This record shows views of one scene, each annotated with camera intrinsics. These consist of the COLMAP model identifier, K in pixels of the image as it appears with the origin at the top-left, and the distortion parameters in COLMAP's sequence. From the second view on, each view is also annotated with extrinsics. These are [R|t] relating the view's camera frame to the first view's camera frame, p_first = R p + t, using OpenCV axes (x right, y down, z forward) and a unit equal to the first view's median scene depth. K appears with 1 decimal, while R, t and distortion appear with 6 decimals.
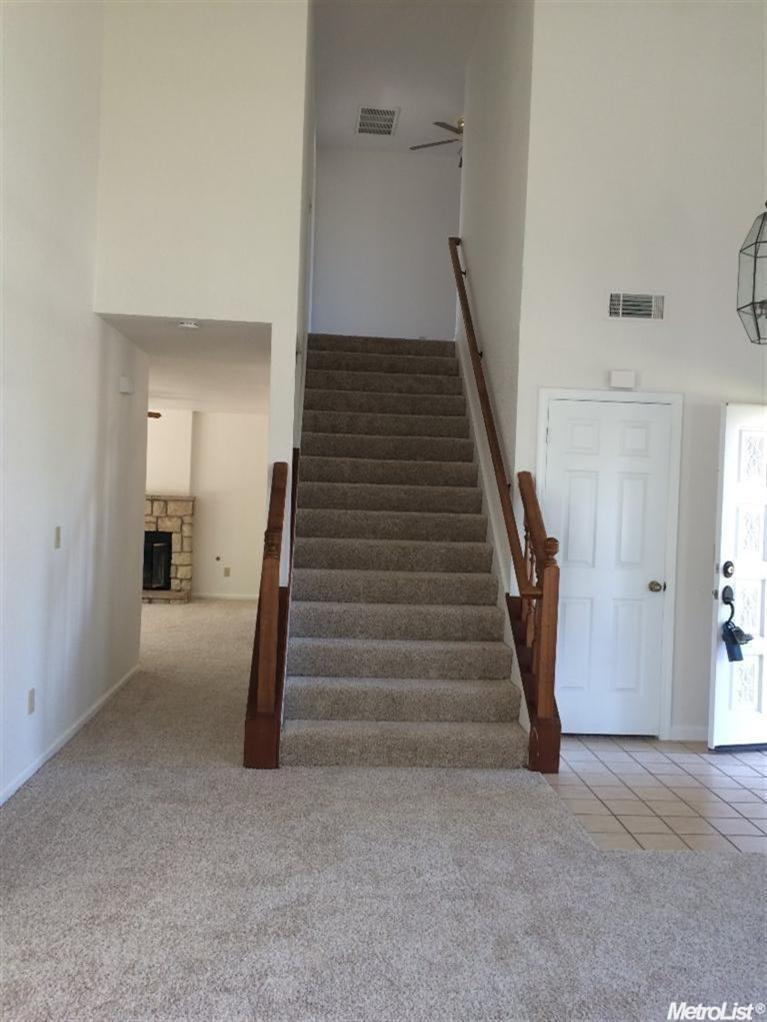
lens RADIAL K [[878.0, 0, 382.9], [0, 878.0, 510.0], [0, 0, 1]] dist [0.002094, -0.001356]
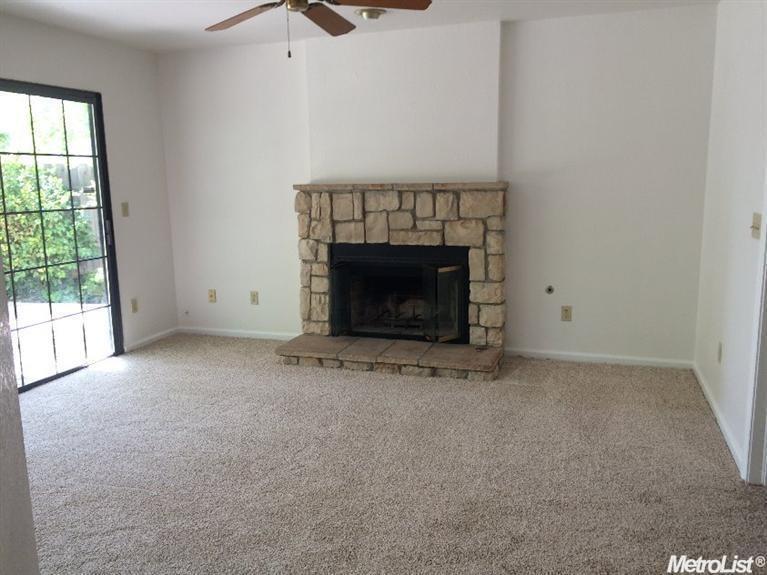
lens RADIAL K [[658.9, 0, 382.4], [0, 658.9, 286.5], [0, 0, 1]] dist [0.002094, -0.001356]
pose [[0.914252, 0.013777, -0.404911, -0.117682], [0.041838, 0.990868, 0.128180, -0.006447], [0.402979, -0.134130, 0.905327, 0.585560]]
